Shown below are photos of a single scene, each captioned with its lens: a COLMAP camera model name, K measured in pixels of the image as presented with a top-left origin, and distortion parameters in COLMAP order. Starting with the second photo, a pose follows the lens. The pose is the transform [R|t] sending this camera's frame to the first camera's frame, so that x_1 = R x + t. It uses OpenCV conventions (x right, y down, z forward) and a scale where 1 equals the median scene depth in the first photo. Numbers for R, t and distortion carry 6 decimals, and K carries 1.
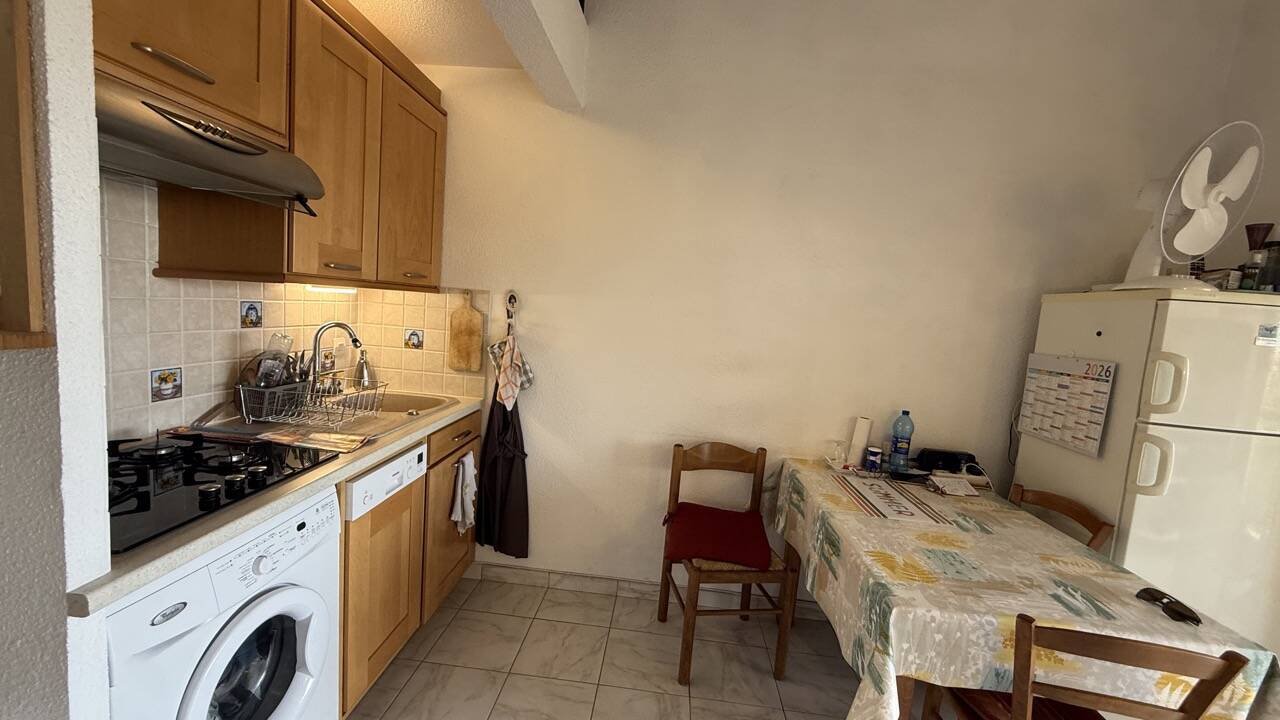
lens RADIAL K [[508.5, 0, 635.5], [0, 508.5, 363.8], [0, 0, 1]] dist [-0.002178, 0.001035]
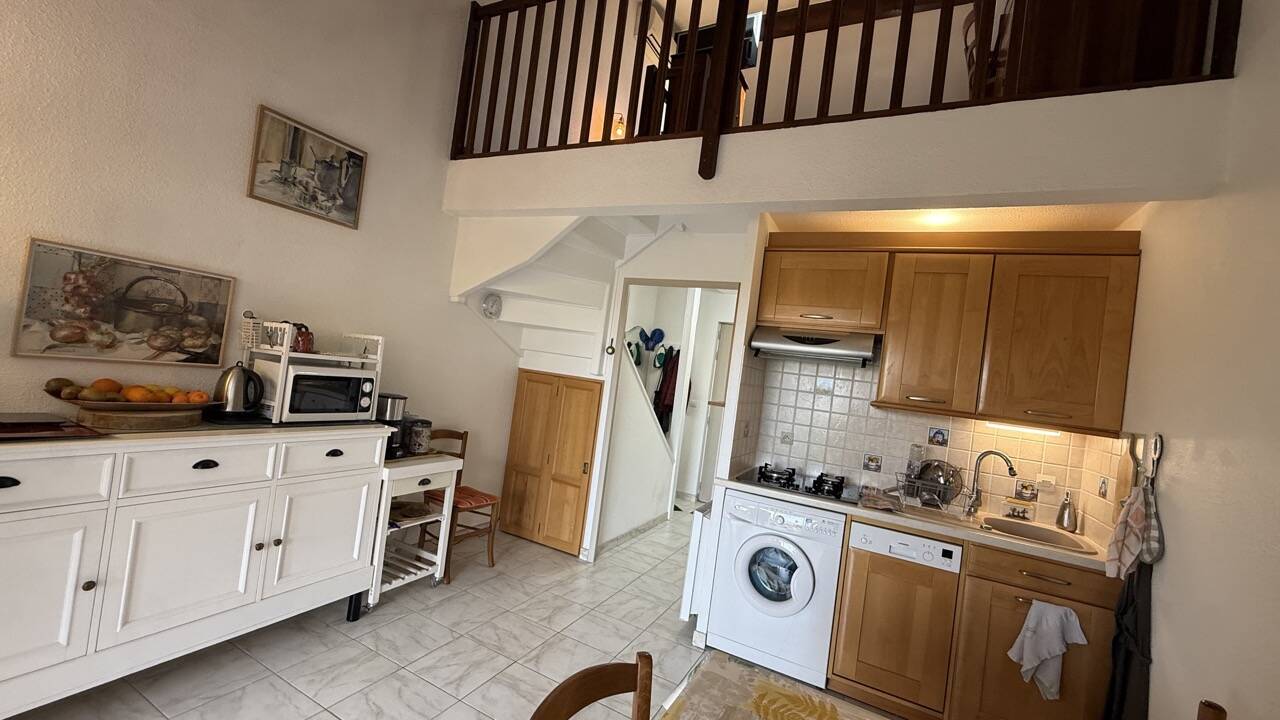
lens RADIAL K [[508.5, 0, 633.8], [0, 508.5, 361.8], [0, 0, 1]] dist [-0.002178, 0.001035]
pose [[-0.372359, -0.145945, -0.916542, 1.018135], [-0.262560, 0.963780, -0.046798, -0.001121], [0.890175, 0.223221, -0.397192, 0.715510]]
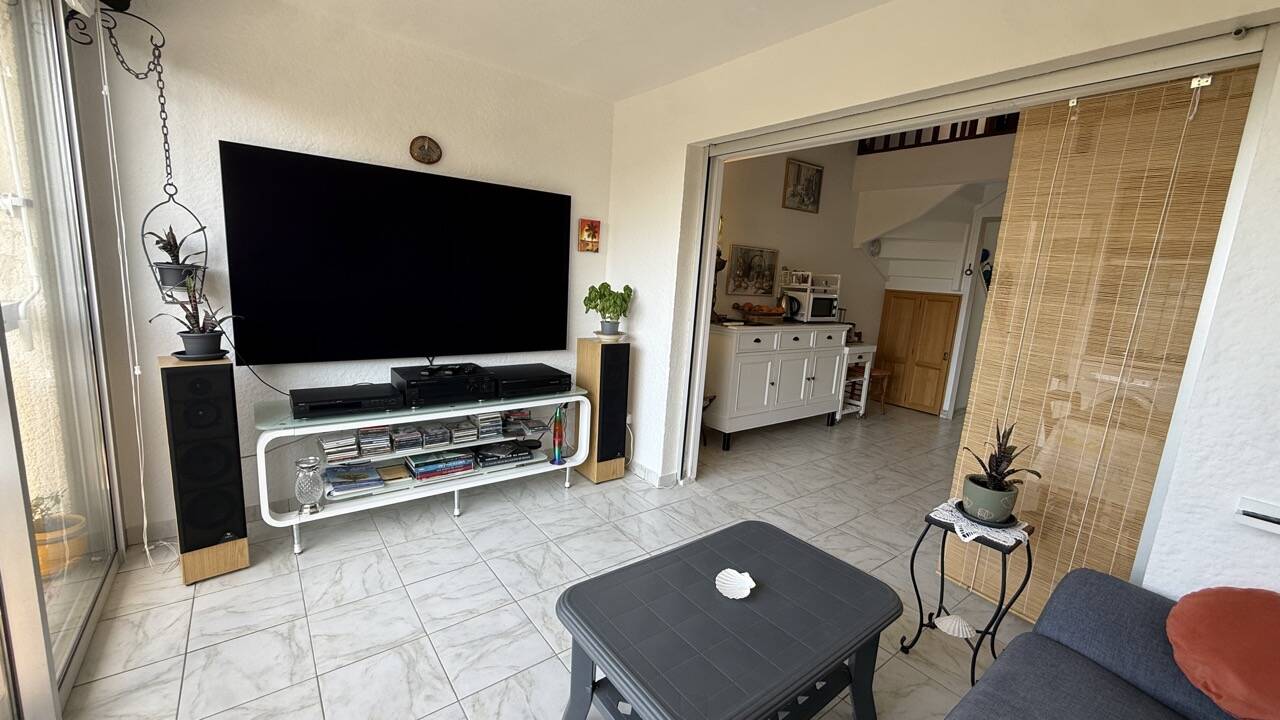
lens RADIAL K [[508.5, 0, 631.0], [0, 508.5, 360.6], [0, 0, 1]] dist [-0.002178, 0.001035]
pose [[-0.746143, -0.015248, -0.665611, 2.439954], [-0.198599, 0.959321, 0.200651, 0.157481], [0.635476, 0.281904, -0.718819, 0.788594]]
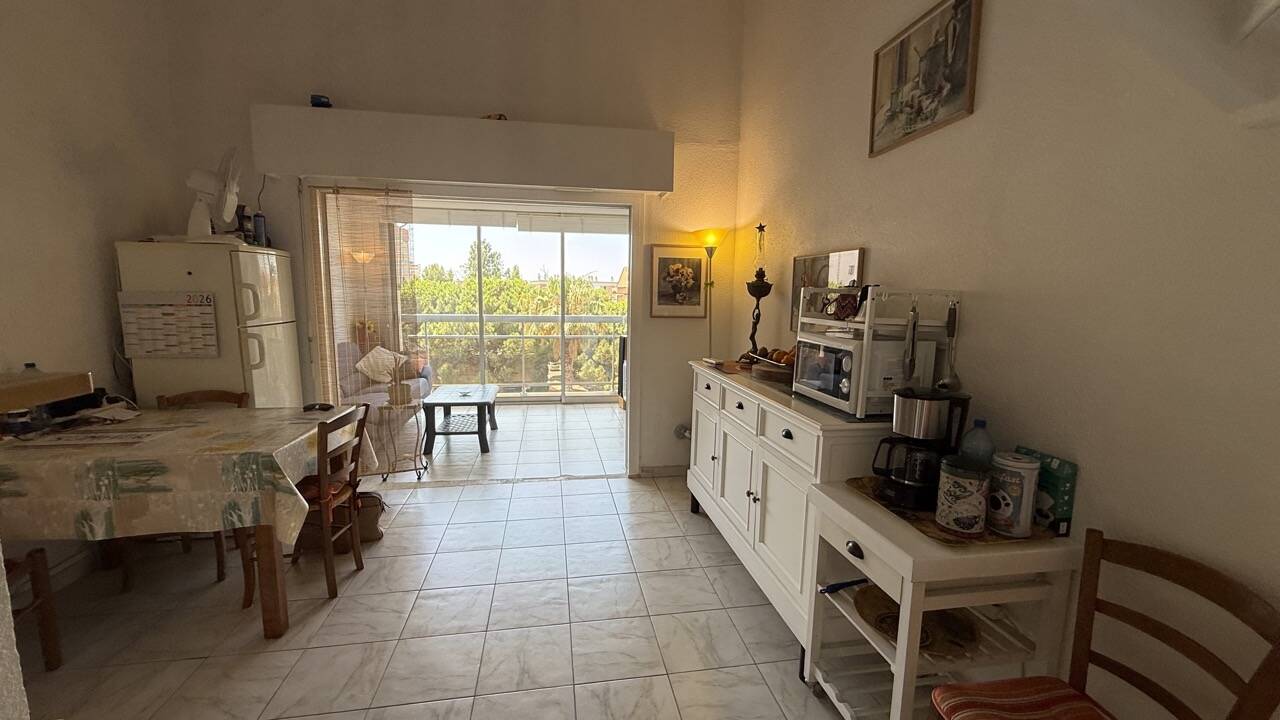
lens RADIAL K [[508.5, 0, 637.3], [0, 508.5, 363.0], [0, 0, 1]] dist [-0.002178, 0.001035]
pose [[-0.240563, -0.217178, 0.946025, -0.775967], [0.072831, 0.967860, 0.240711, -0.065707], [-0.967897, 0.126806, -0.217014, 0.121252]]
